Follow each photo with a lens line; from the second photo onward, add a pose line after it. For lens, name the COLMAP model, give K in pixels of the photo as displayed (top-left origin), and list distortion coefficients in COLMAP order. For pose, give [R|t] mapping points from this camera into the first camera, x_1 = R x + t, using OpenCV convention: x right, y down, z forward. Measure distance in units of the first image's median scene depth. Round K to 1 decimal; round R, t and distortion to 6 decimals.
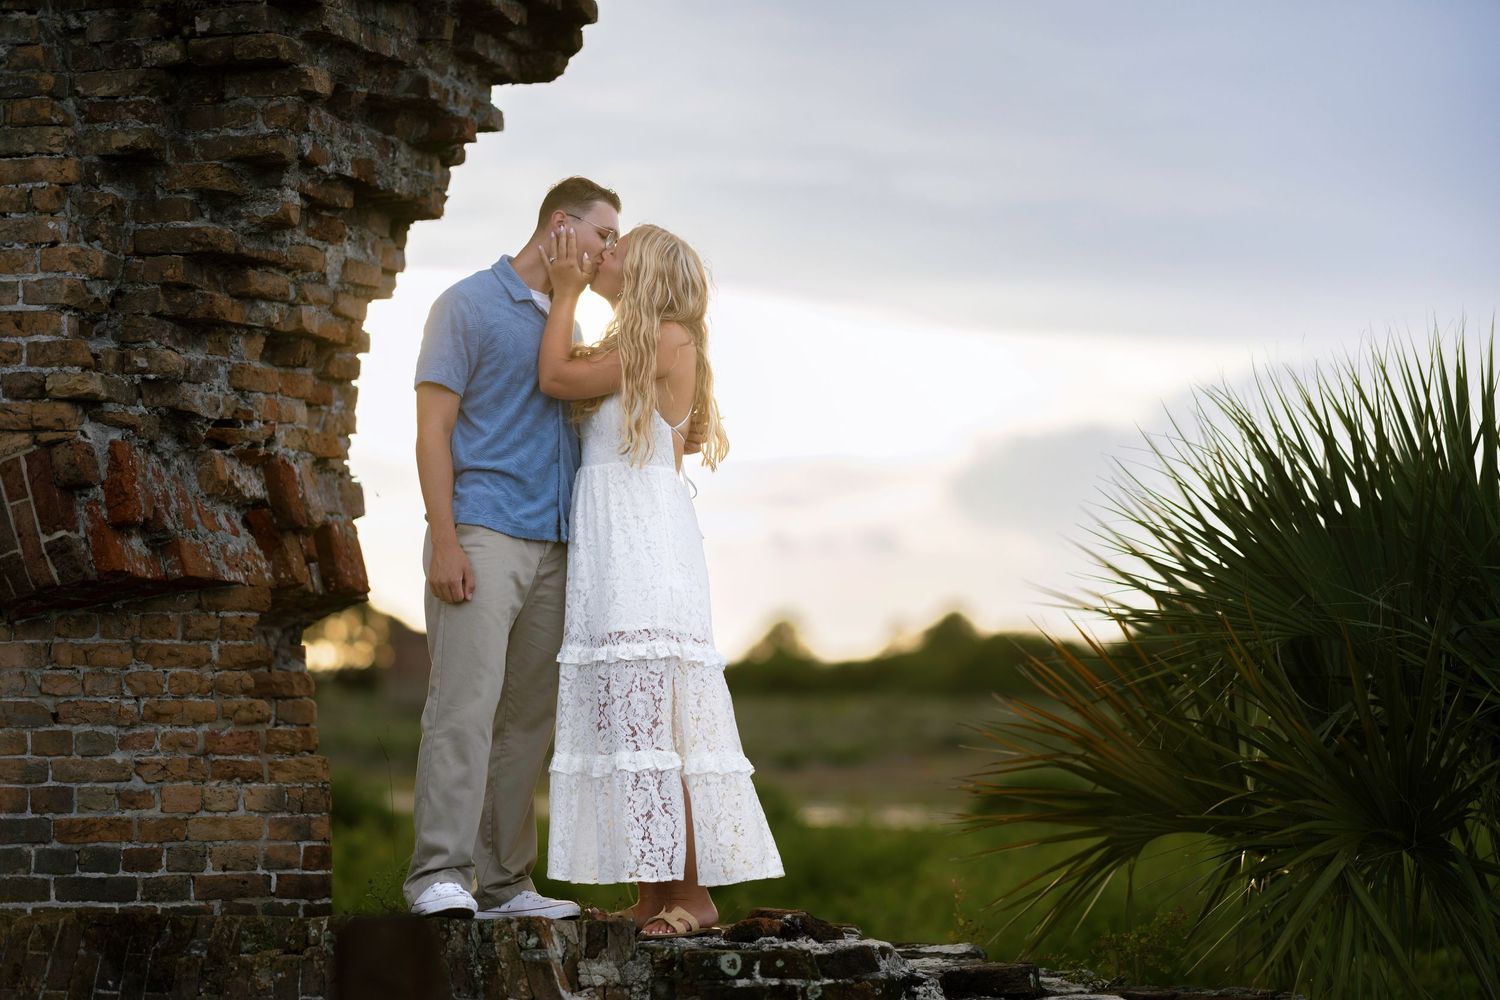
lens RADIAL K [[3742.2, 0, 756.7], [0, 3742.2, 491.8], [0, 0, 1]] dist [0.016103, 0.000000]
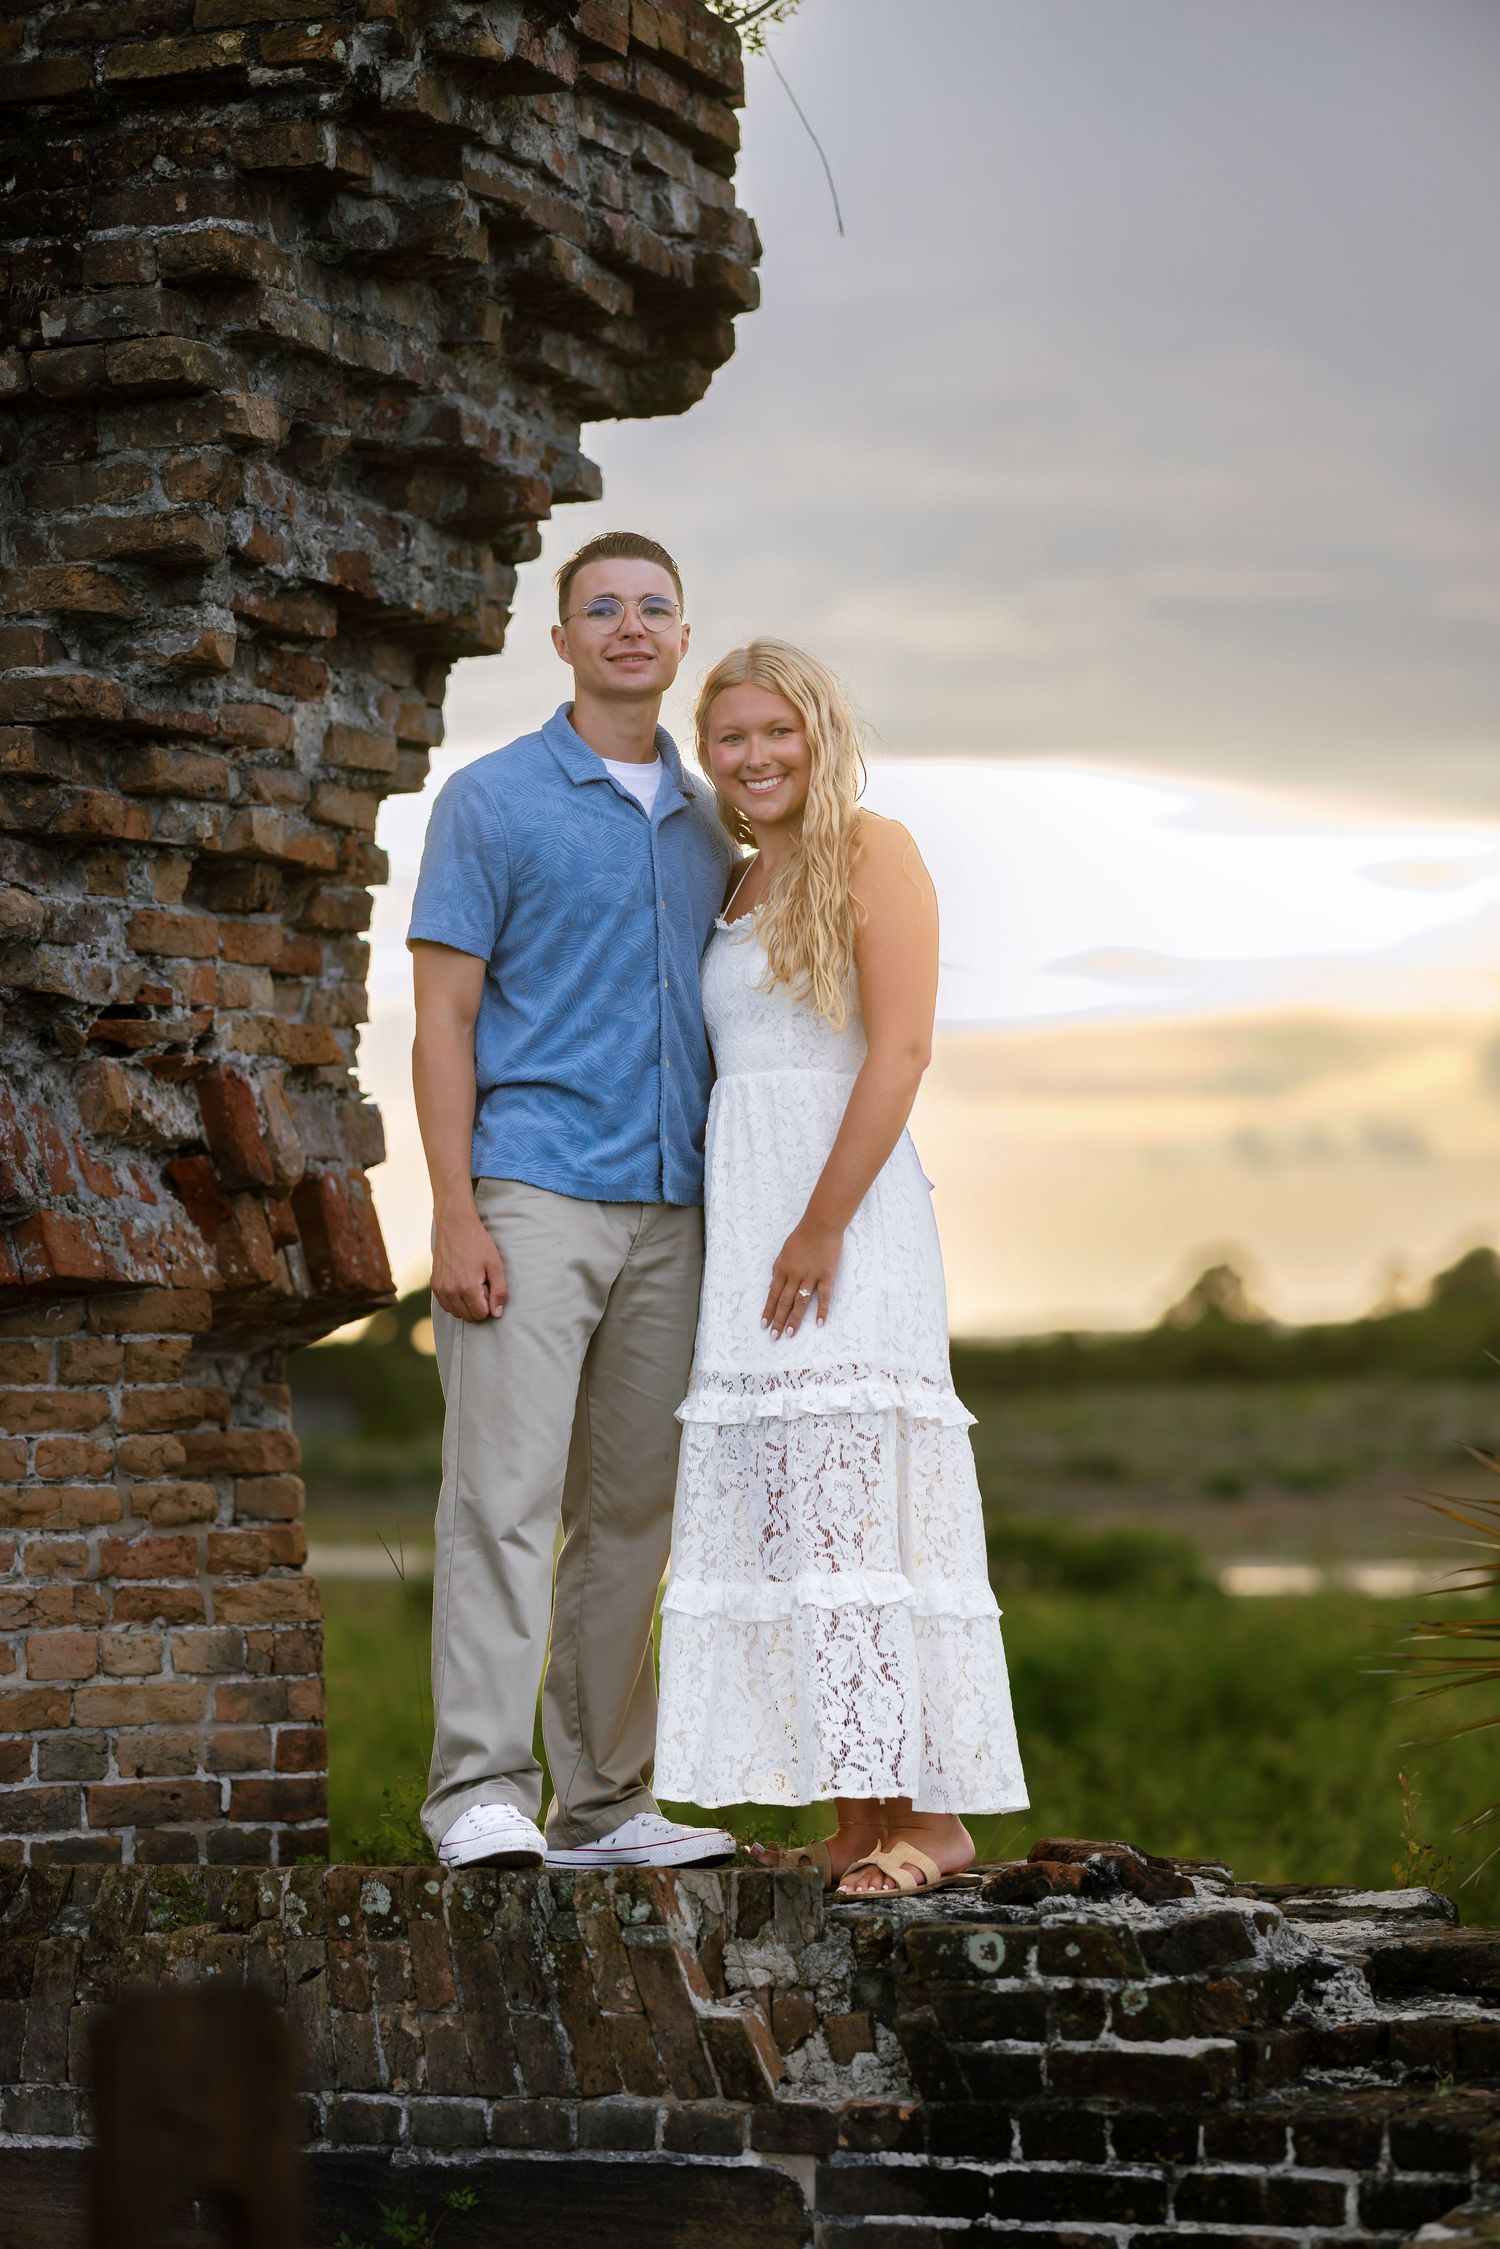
lens RADIAL K [[5610.8, 0, 737.0], [0, 5610.8, 1141.9], [0, 0, 1]] dist [0.016103, 0.000000]
pose [[0.996561, -0.018466, -0.080777, 0.024040], [0.019511, 0.999736, 0.012165, -0.006927], [0.080531, -0.013699, 0.996658, 0.137760]]
